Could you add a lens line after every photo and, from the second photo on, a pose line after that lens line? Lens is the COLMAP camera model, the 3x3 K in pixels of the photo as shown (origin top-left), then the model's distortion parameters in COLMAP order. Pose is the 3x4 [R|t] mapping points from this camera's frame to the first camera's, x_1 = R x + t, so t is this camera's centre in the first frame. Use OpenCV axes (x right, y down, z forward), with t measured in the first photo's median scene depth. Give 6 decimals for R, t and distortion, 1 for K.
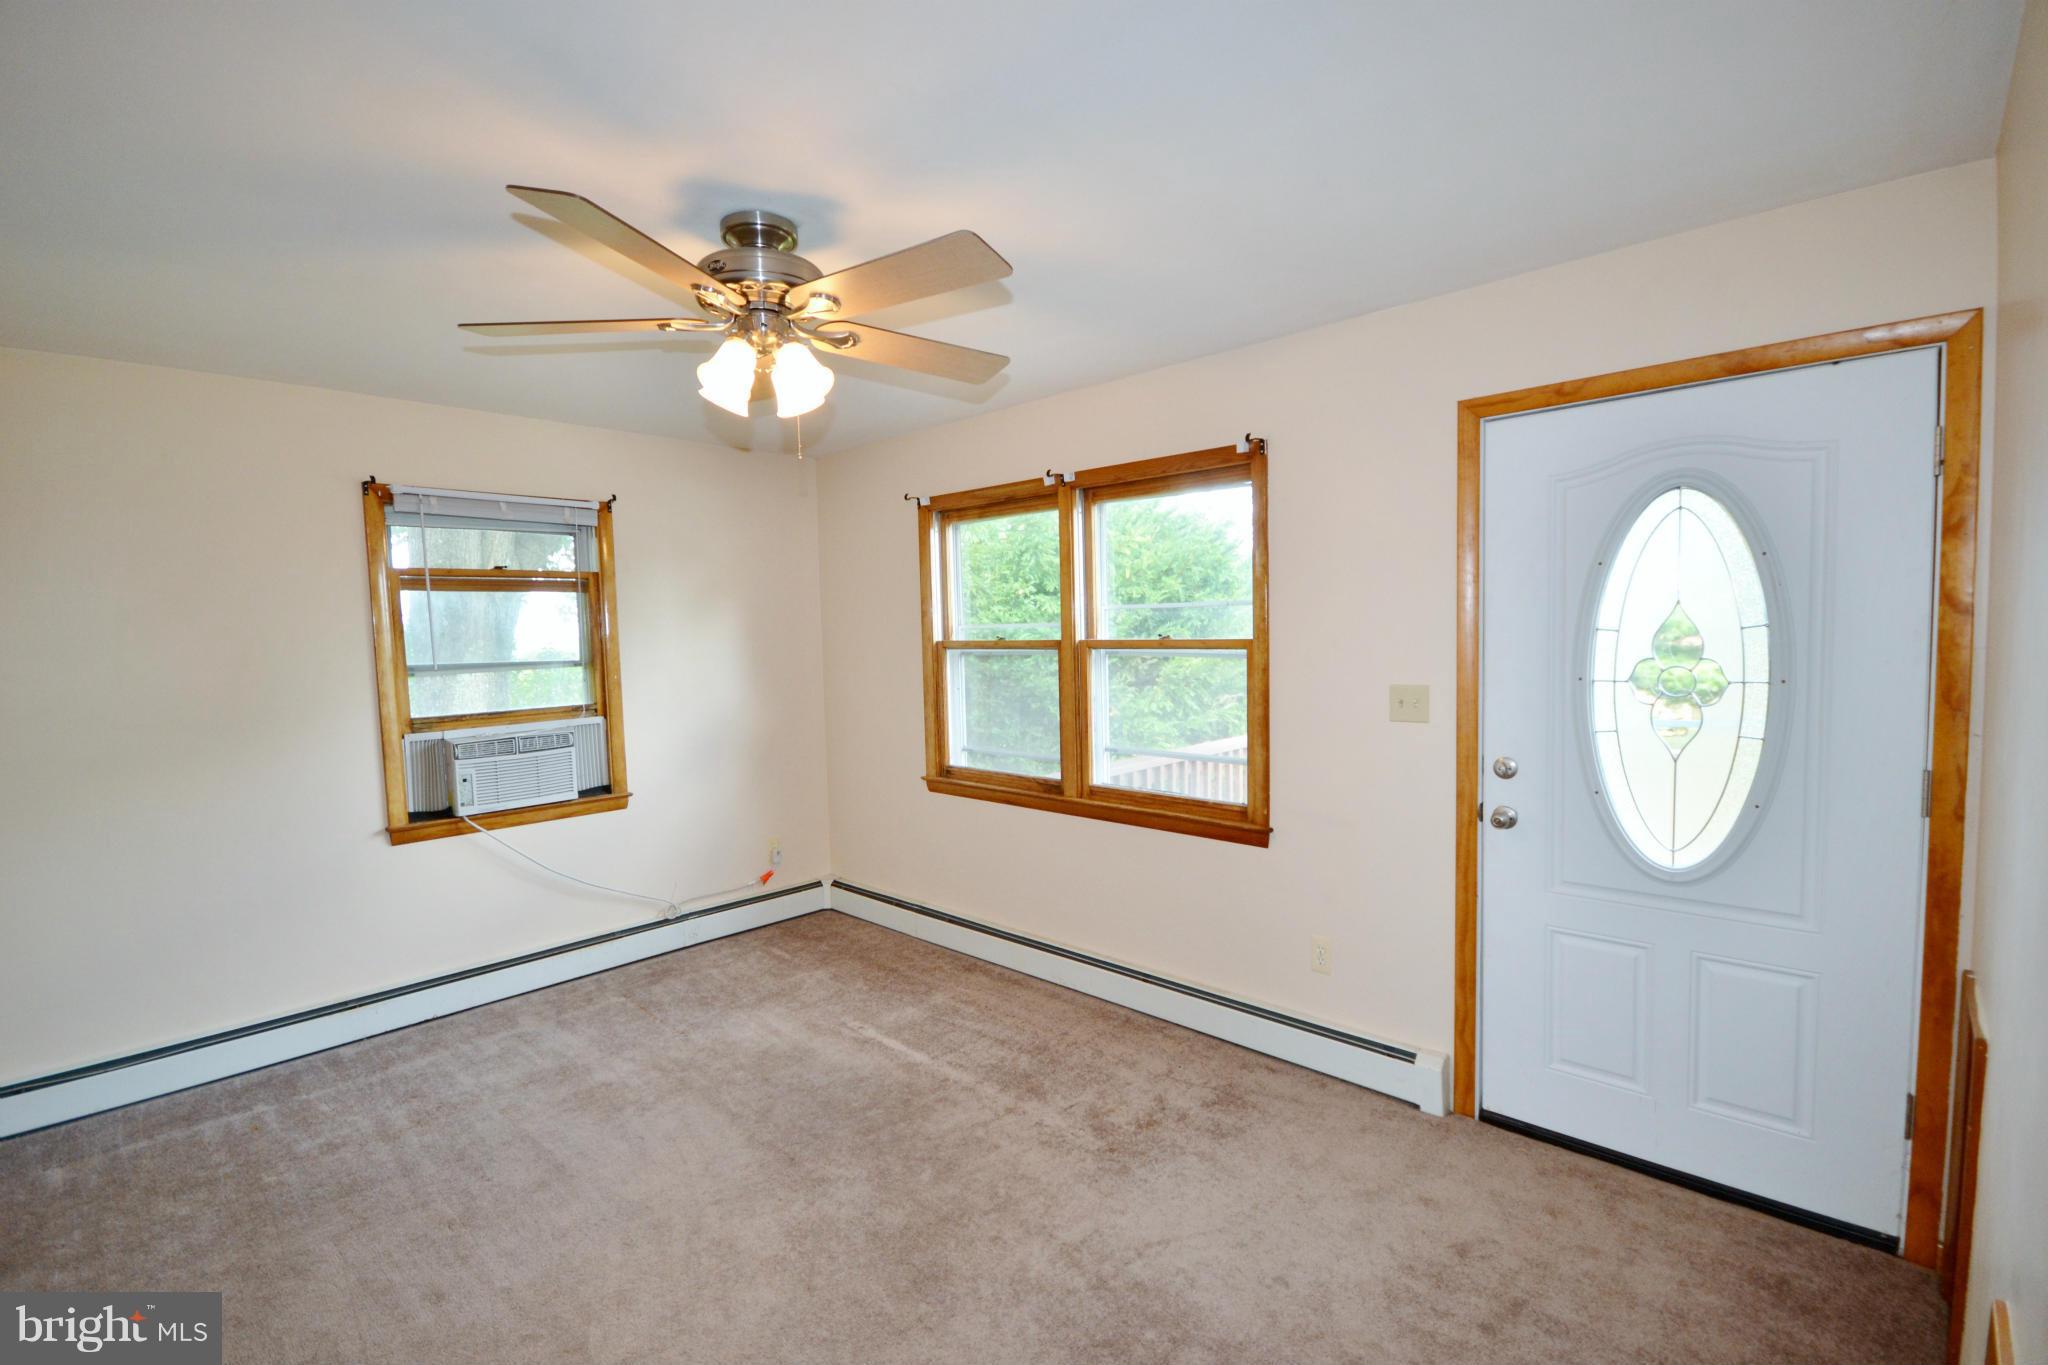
lens RADIAL K [[914.6, 0, 1010.6], [0, 914.6, 695.8], [0, 0, 1]] dist [-0.001921, -0.000700]
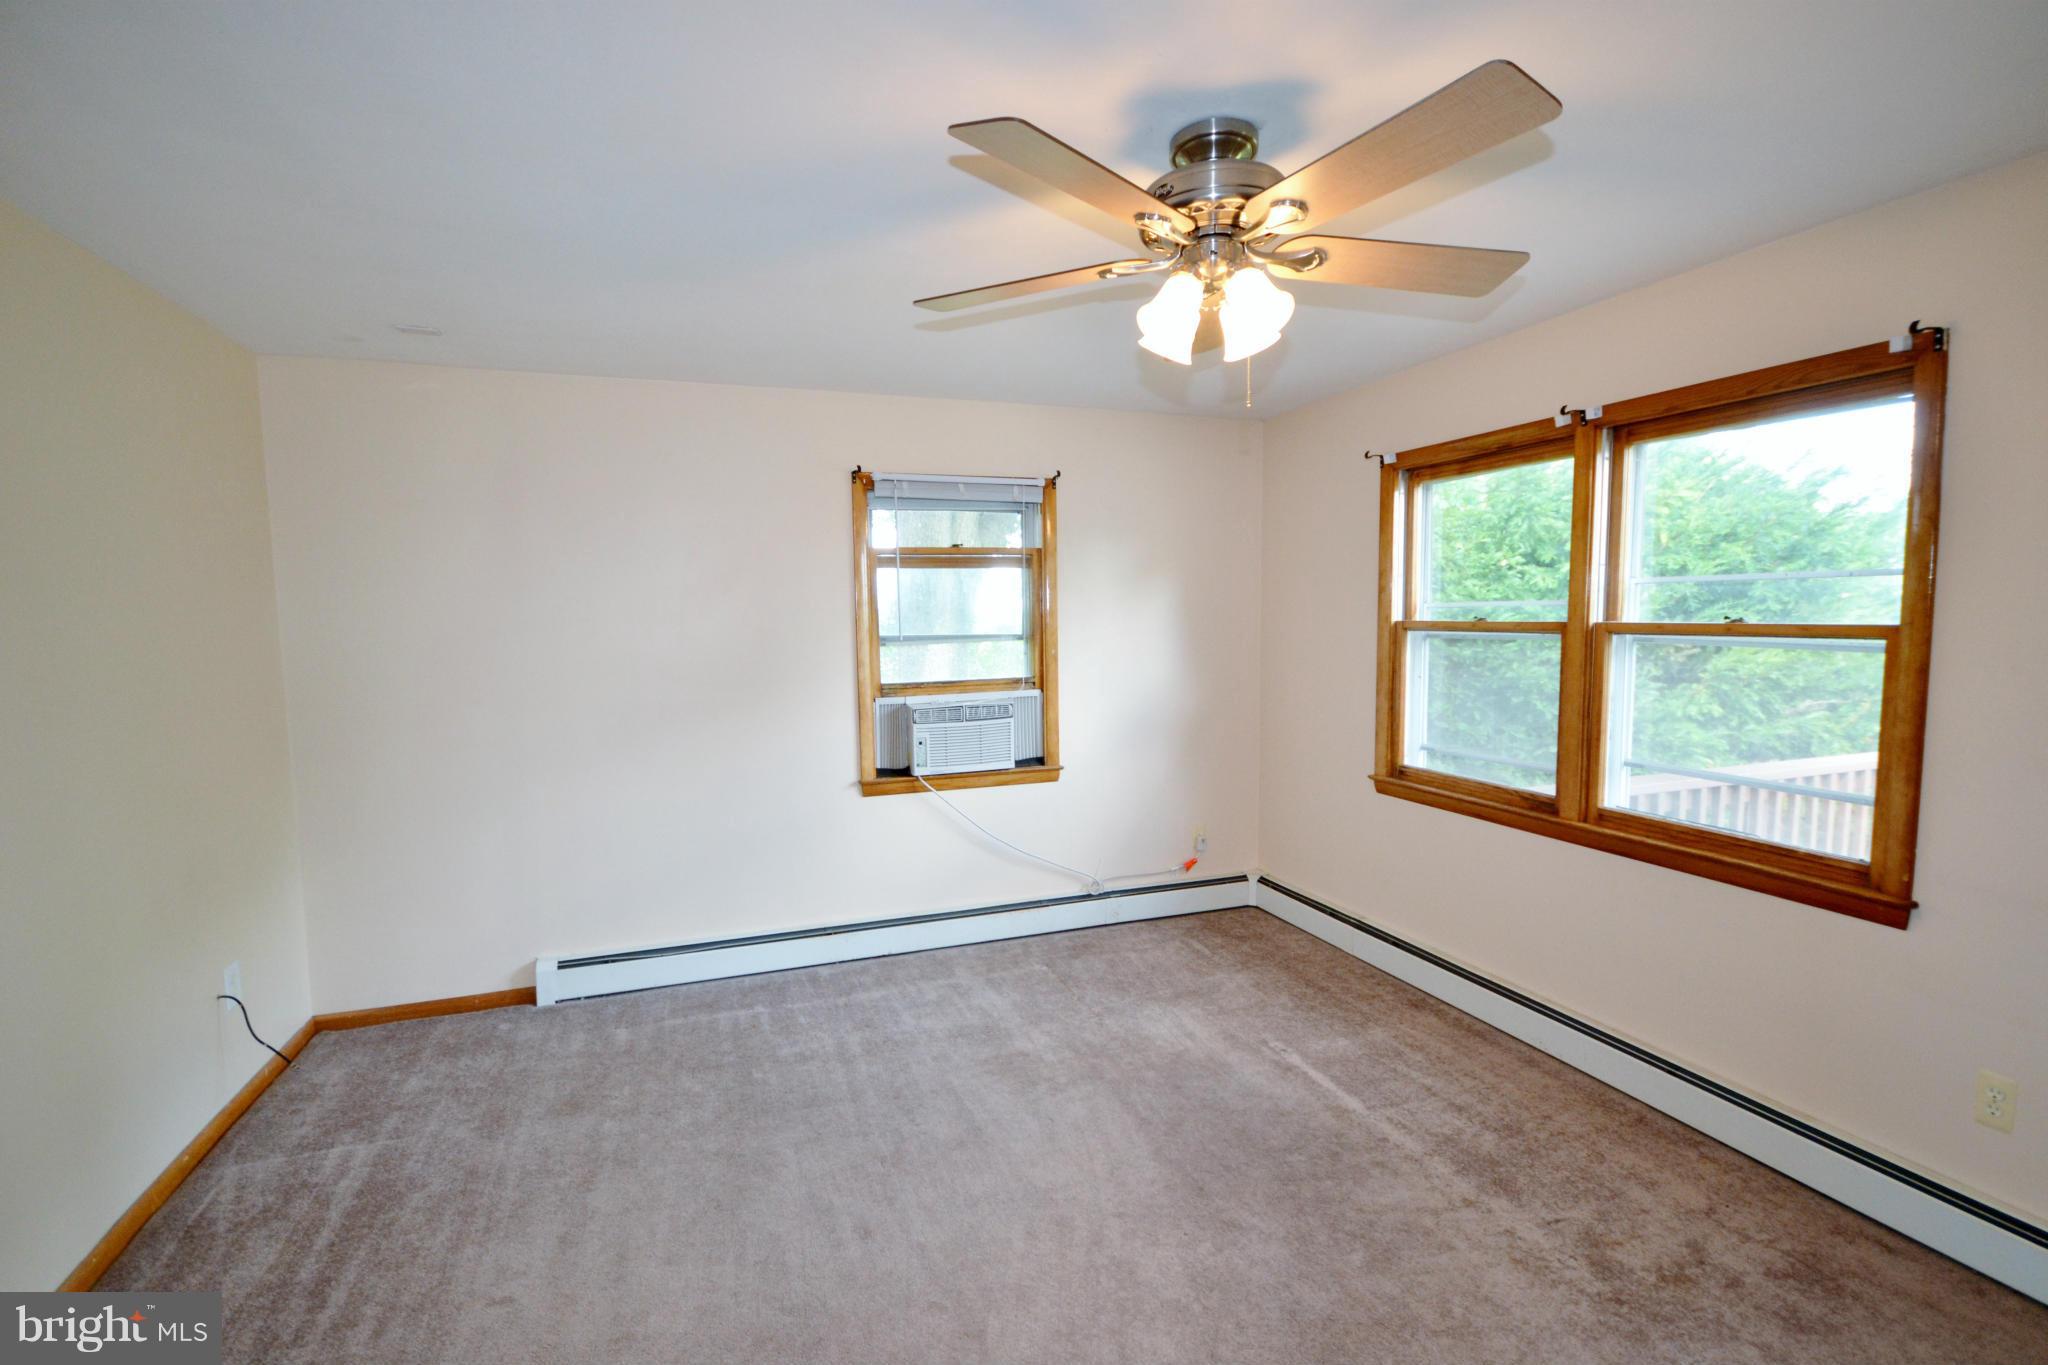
lens RADIAL K [[914.6, 0, 1010.6], [0, 914.6, 695.8], [0, 0, 1]] dist [-0.001921, -0.000700]
pose [[0.893131, 0.051154, -0.446878, -0.020589], [-0.039835, 0.998604, 0.034696, -0.005868], [0.448029, -0.013186, 0.893922, 0.082869]]
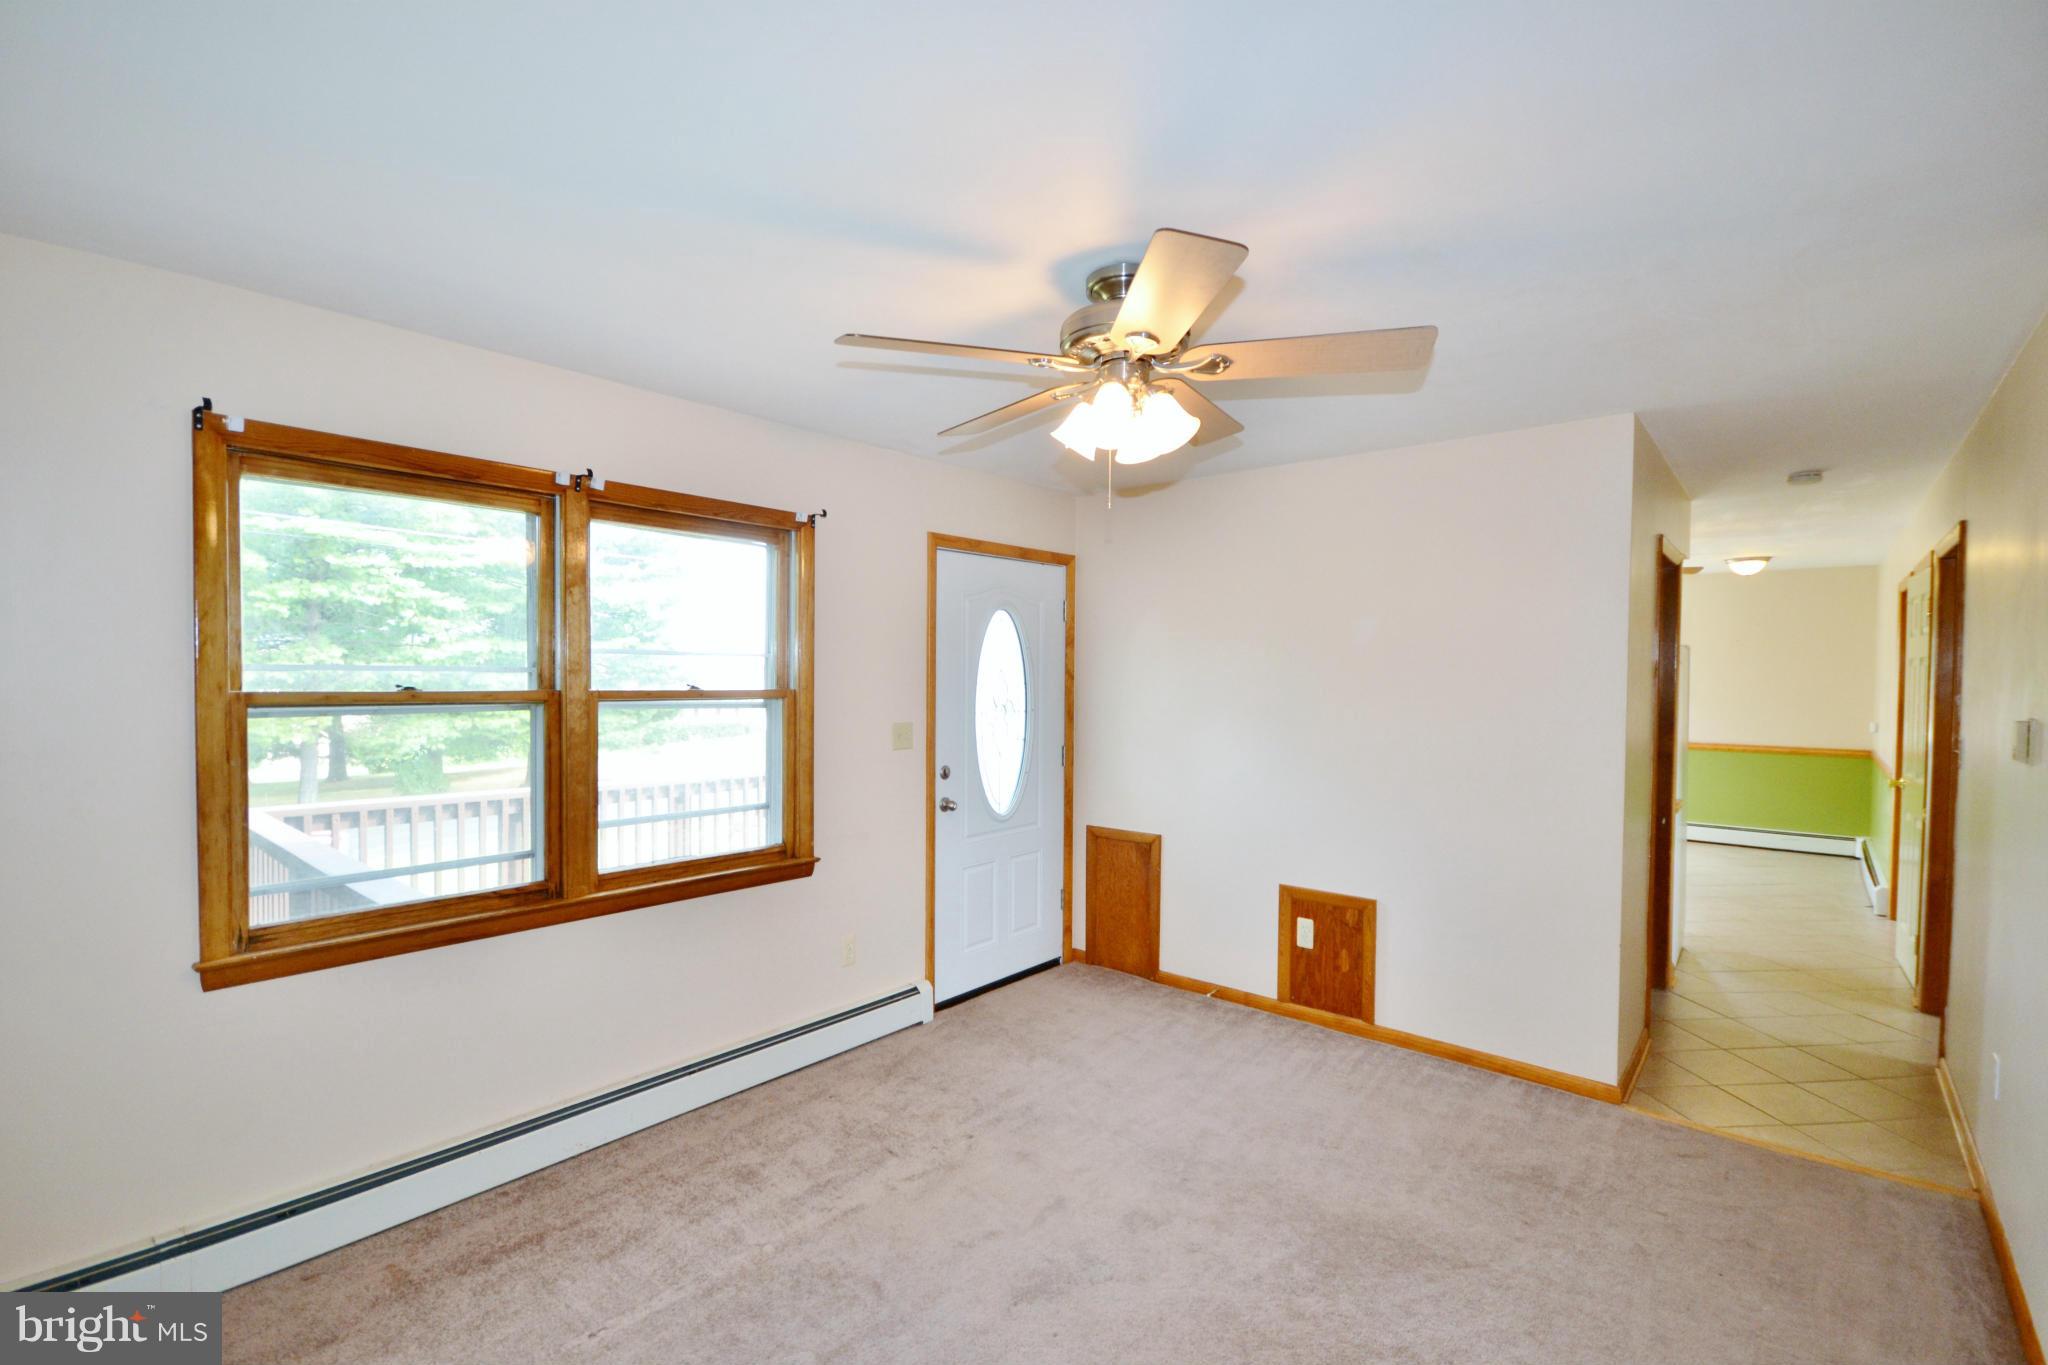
lens RADIAL K [[914.6, 0, 1010.6], [0, 914.6, 695.8], [0, 0, 1]] dist [-0.001921, -0.000700]
pose [[-0.052826, -0.001451, 0.998603, -0.789844], [0.066936, 0.997745, 0.004991, -0.039286], [-0.996358, 0.067106, -0.052610, 0.744101]]
